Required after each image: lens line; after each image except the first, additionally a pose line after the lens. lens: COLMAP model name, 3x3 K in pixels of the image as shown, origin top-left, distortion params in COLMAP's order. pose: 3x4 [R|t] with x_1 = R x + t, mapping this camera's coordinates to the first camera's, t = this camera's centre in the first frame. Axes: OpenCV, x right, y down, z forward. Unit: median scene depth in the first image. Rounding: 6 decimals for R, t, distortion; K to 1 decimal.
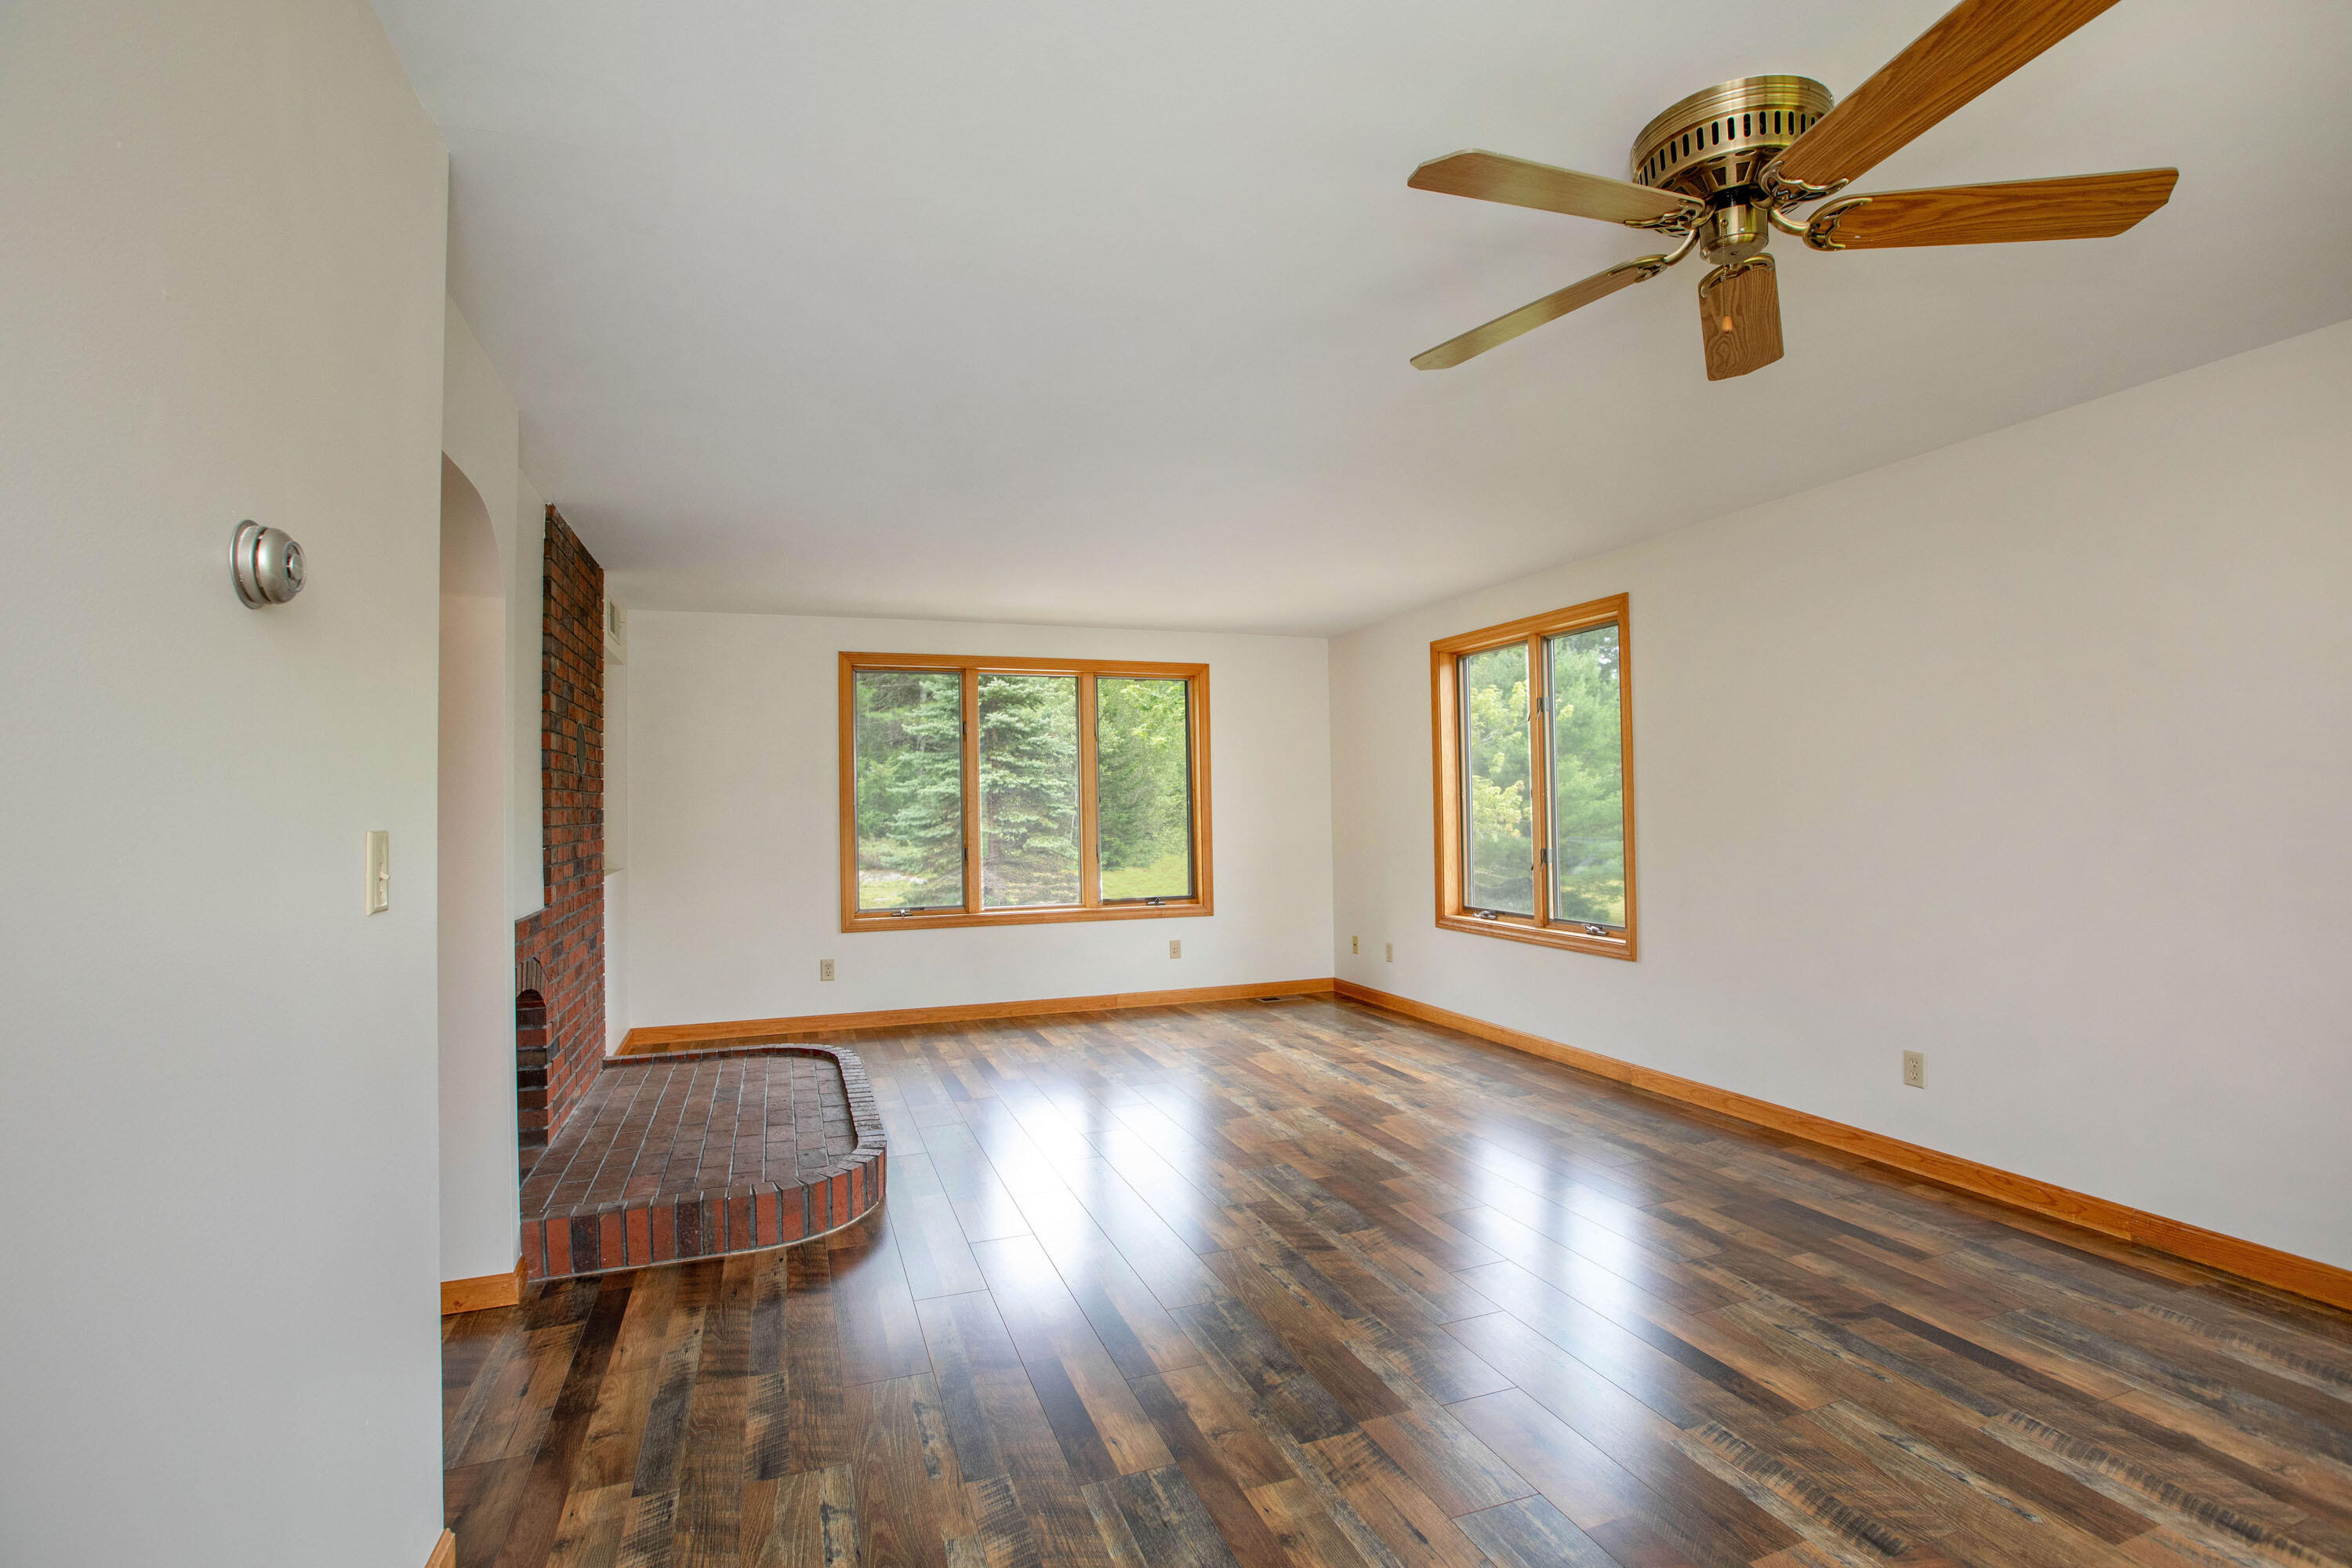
lens RADIAL K [[1081.7, 0, 1176.0], [0, 1081.7, 784.0], [0, 0, 1]] dist [-0.029995, -0.000085]
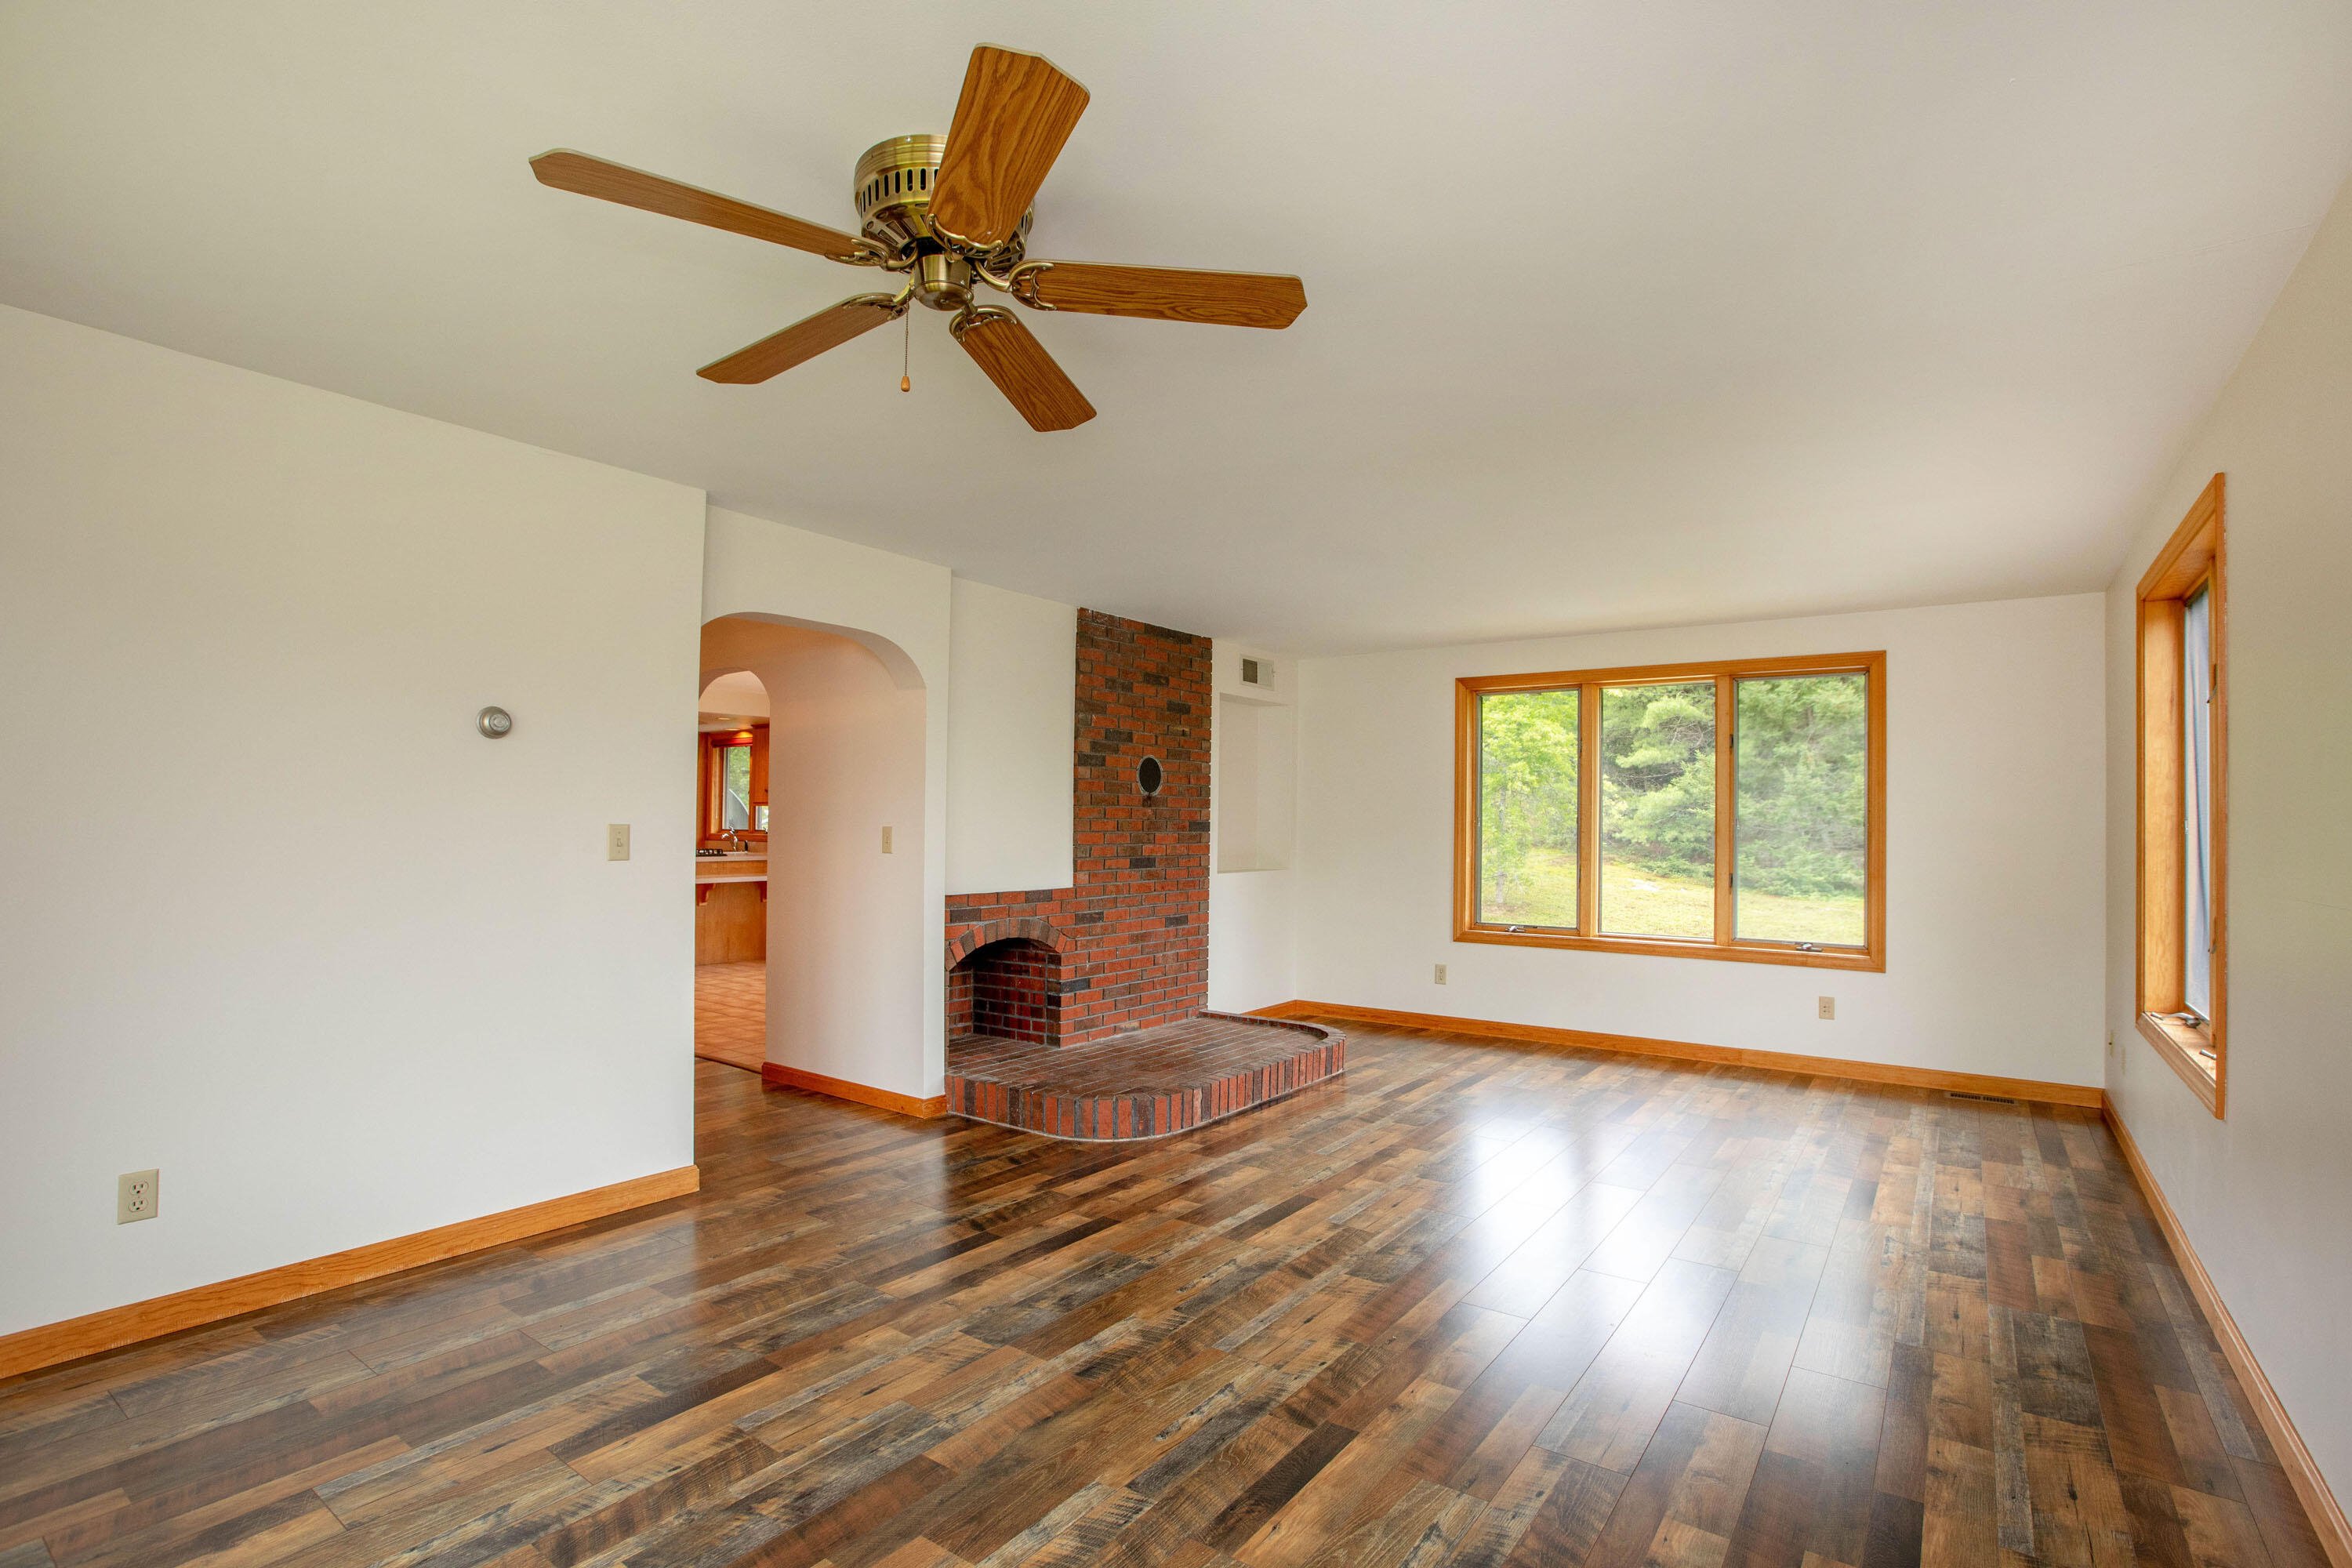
lens RADIAL K [[1083.5, 0, 1176.0], [0, 1083.5, 784.0], [0, 0, 1]] dist [-0.012393, -0.000074]
pose [[0.550876, -0.016677, -0.834421, 0.881498], [0.007909, 0.999860, -0.014762, -0.013866], [0.834550, 0.001532, 0.550930, 0.323995]]
